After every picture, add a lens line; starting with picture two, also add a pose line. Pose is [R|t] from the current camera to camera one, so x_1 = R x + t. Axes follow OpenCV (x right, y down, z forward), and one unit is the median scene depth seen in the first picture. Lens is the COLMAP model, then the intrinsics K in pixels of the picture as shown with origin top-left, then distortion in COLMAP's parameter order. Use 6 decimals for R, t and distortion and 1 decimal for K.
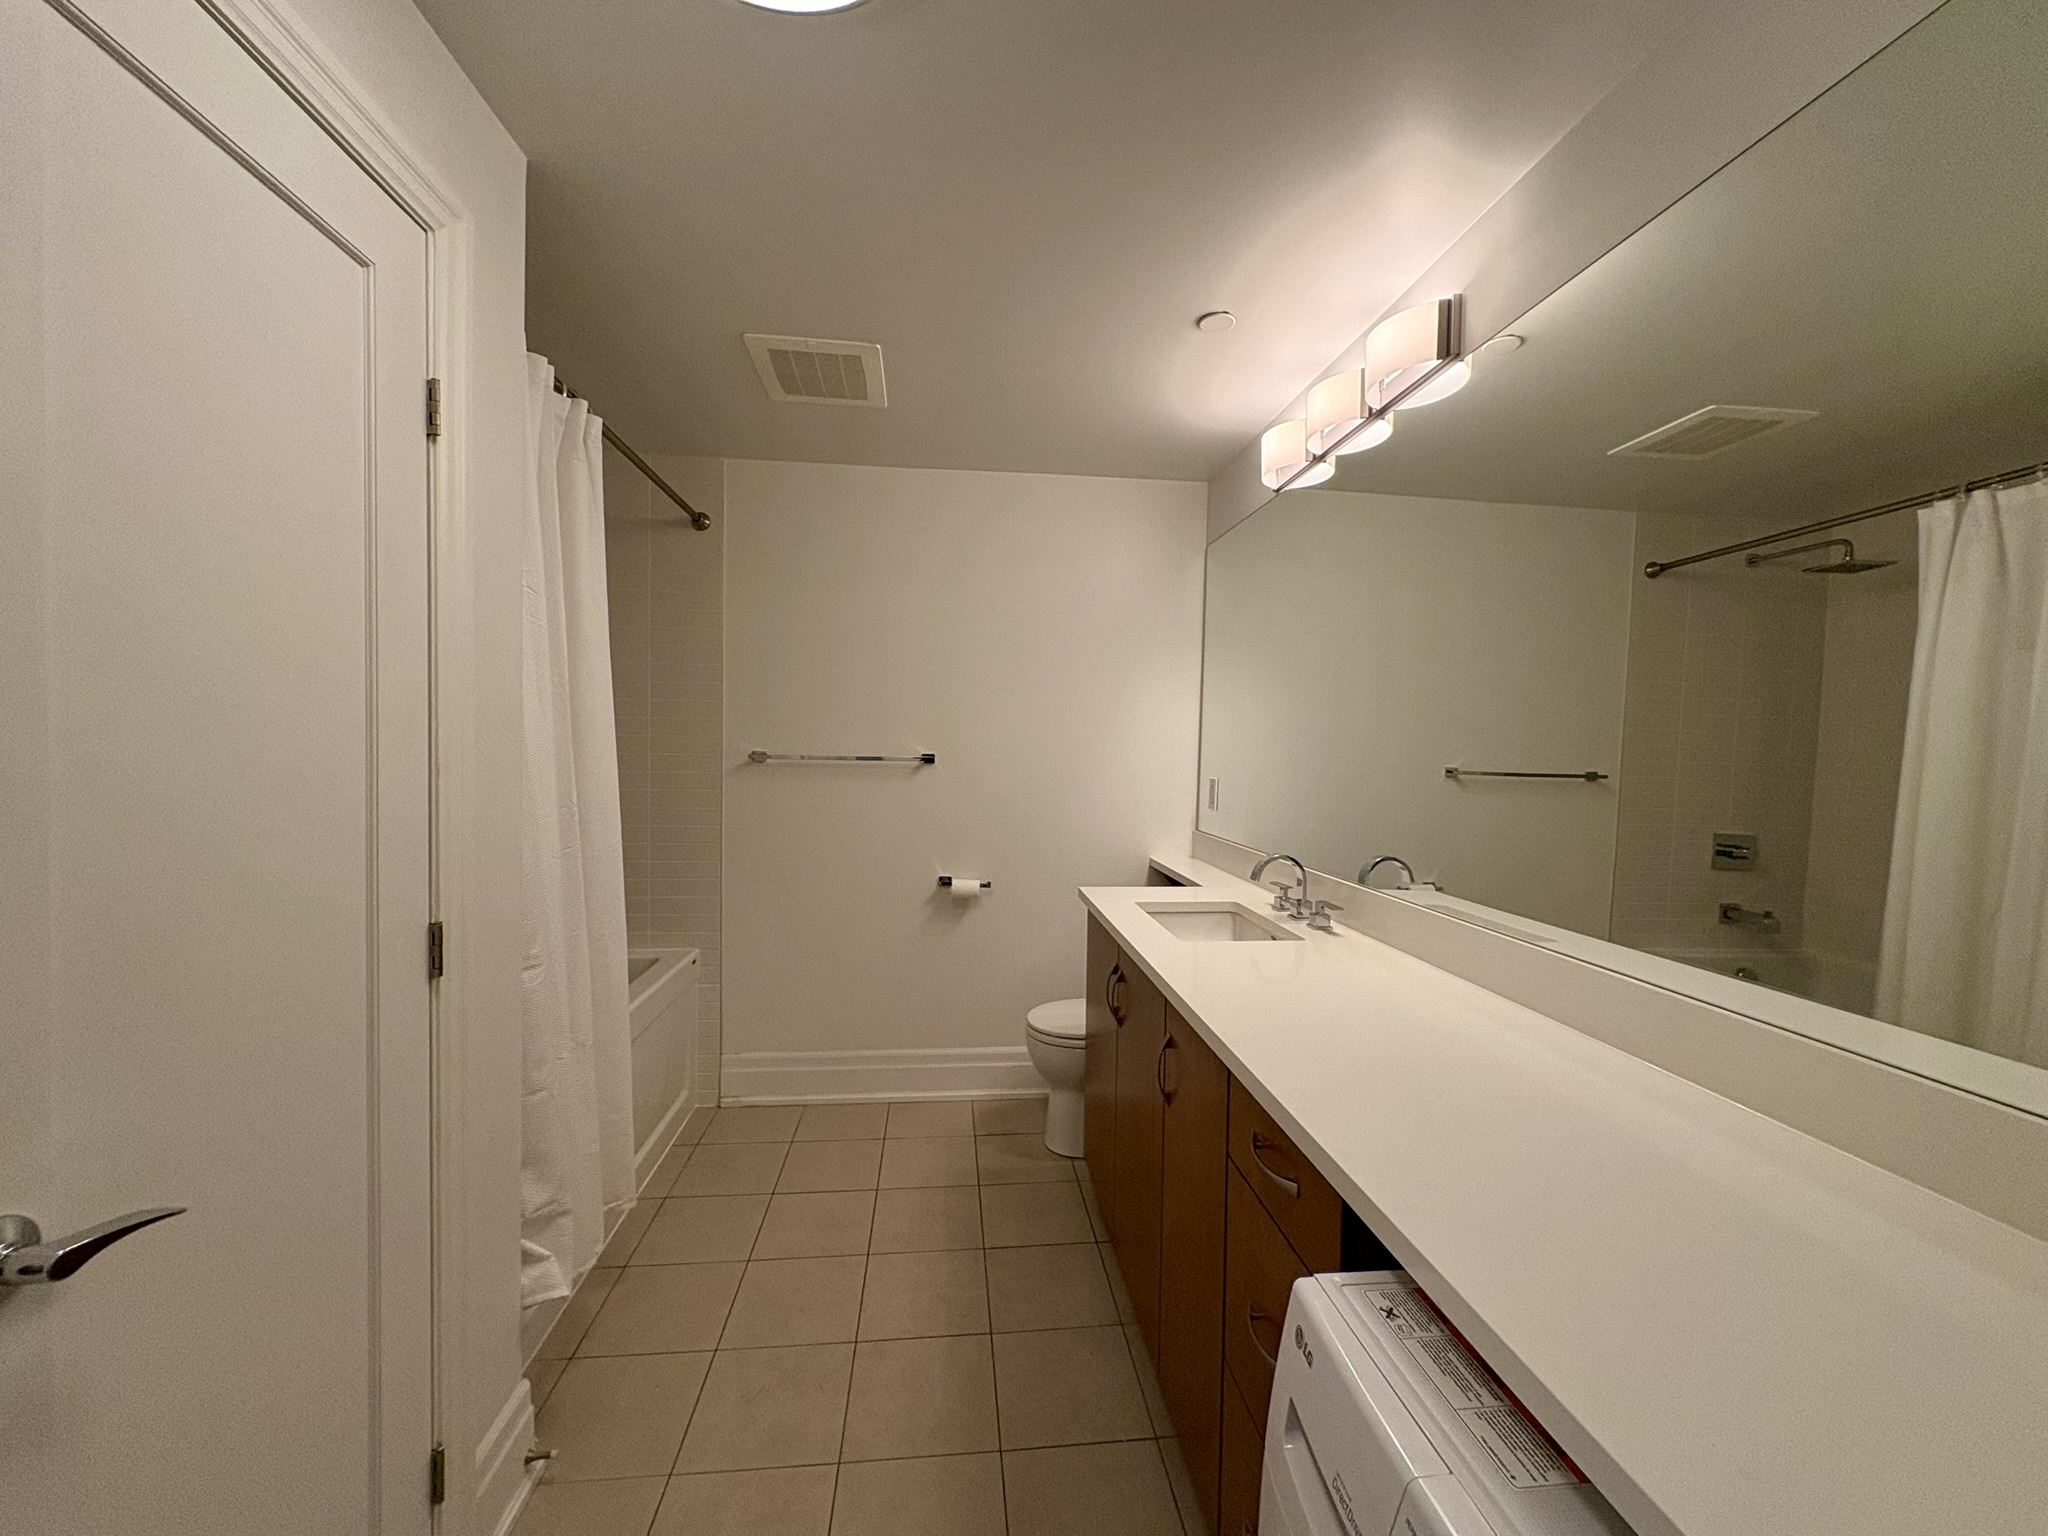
lens RADIAL K [[809.8, 0, 1025.8], [0, 809.8, 762.4], [0, 0, 1]] dist [0.001262, 0.000142]
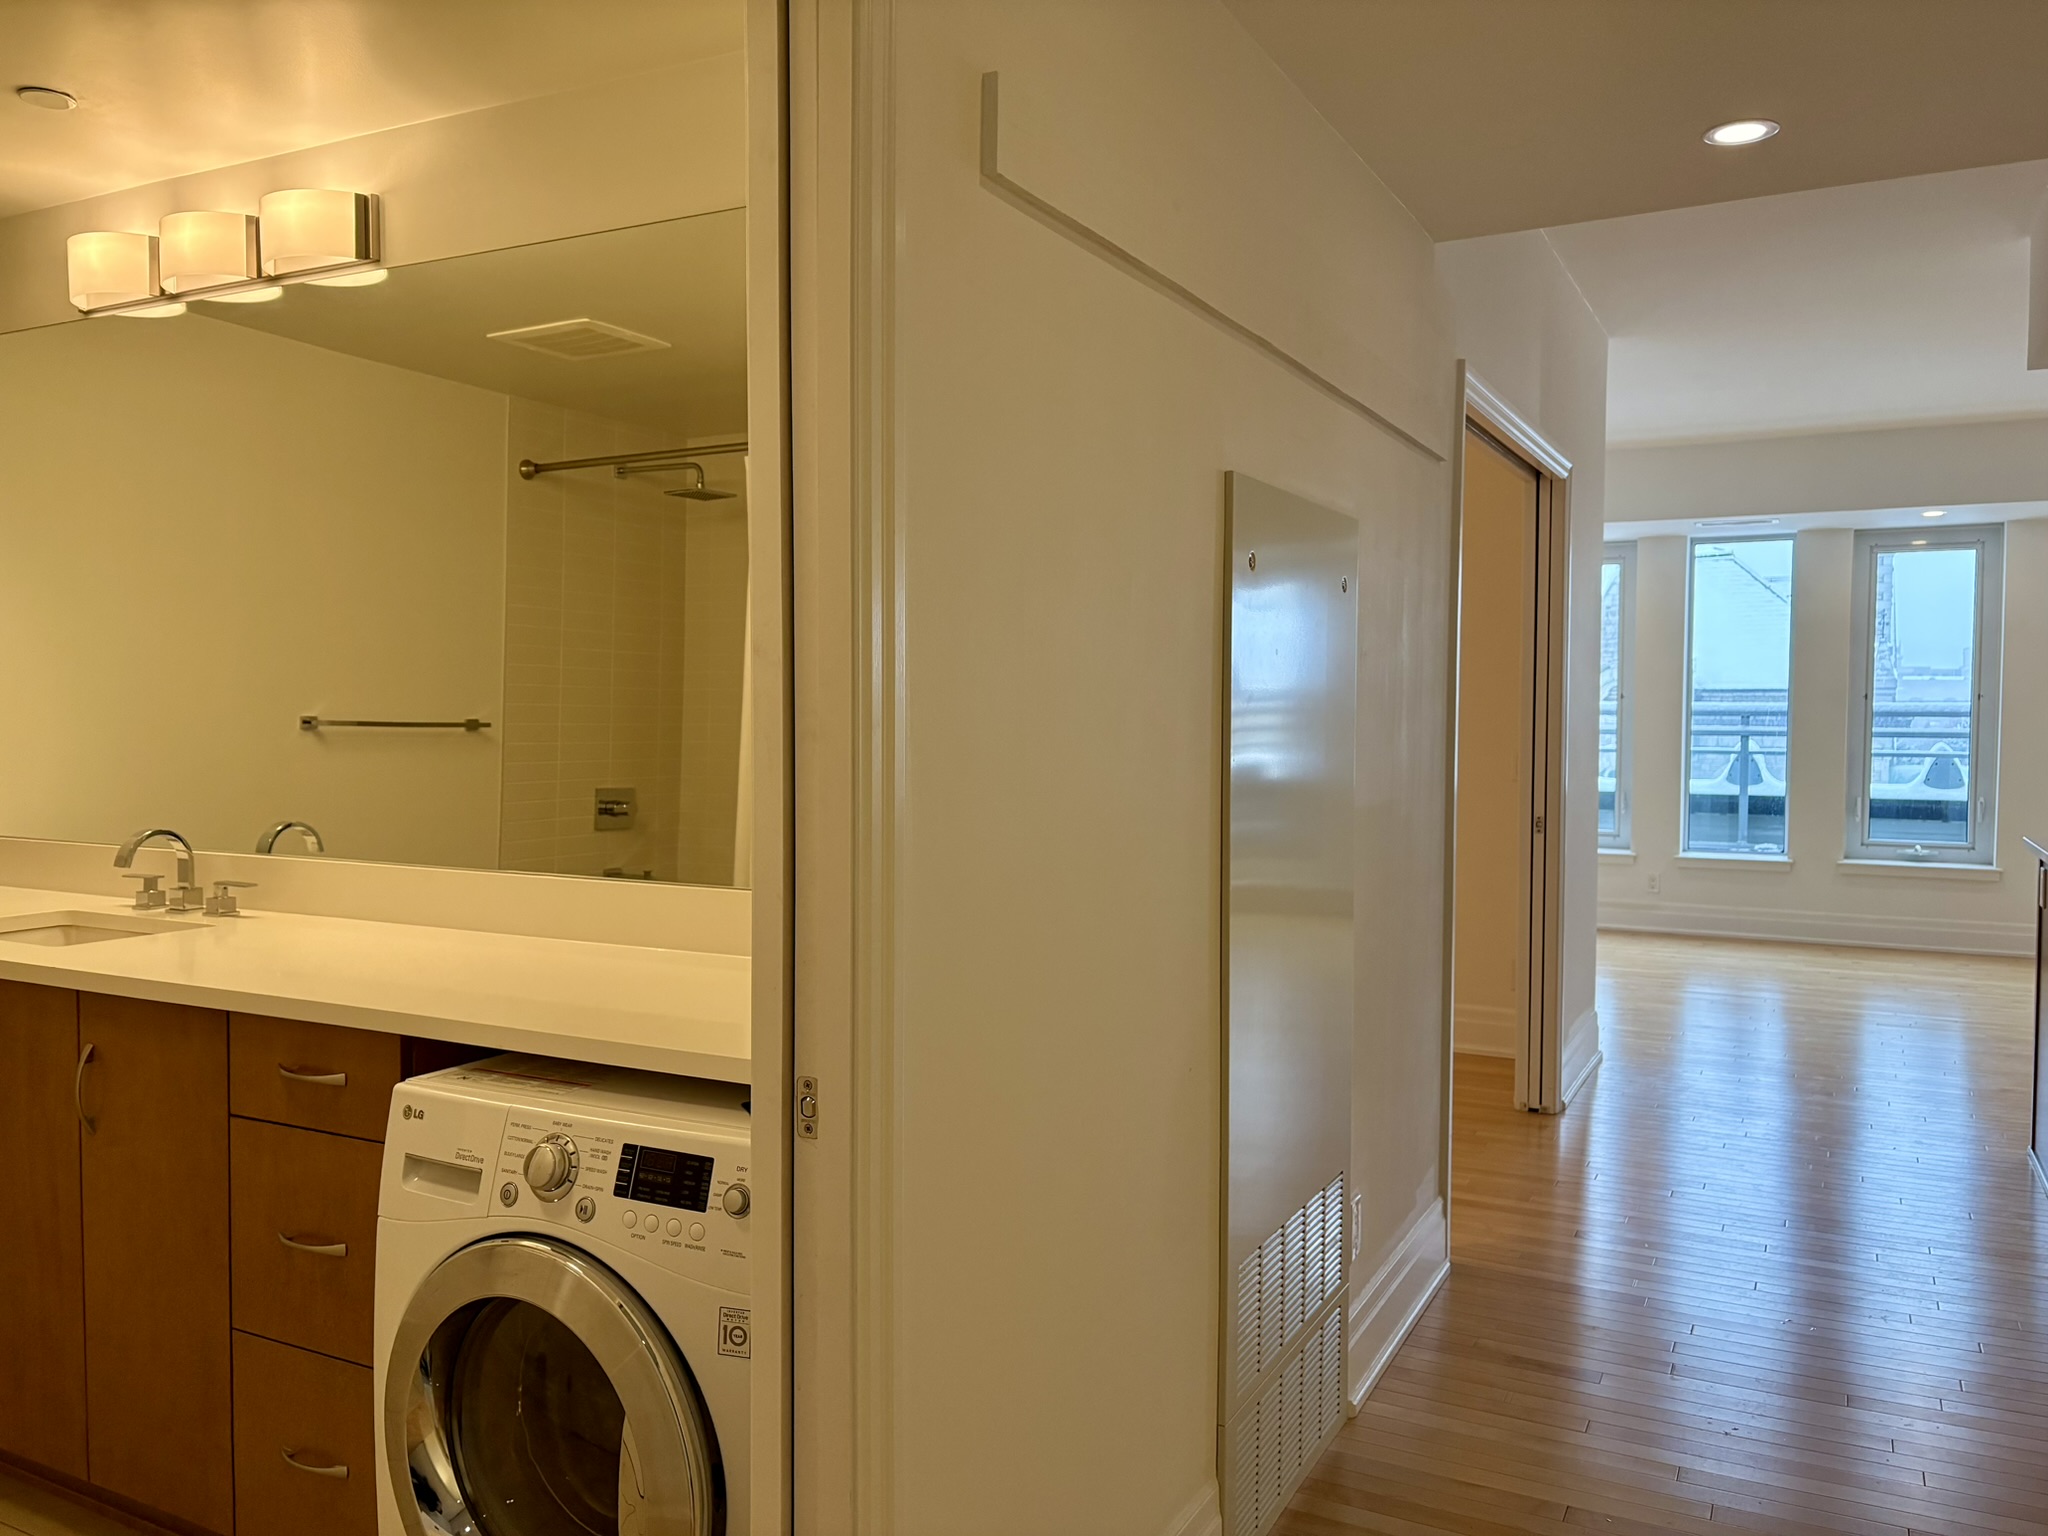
lens RADIAL K [[1552.2, 0, 1024.0], [0, 1552.2, 768.0], [0, 0, 1]] dist [0.034048, 0.004902]
pose [[0.551742, -0.044861, 0.832808, -0.285333], [0.017957, 0.998960, 0.041914, 0.005652], [-0.833822, -0.008171, 0.551973, -0.300050]]
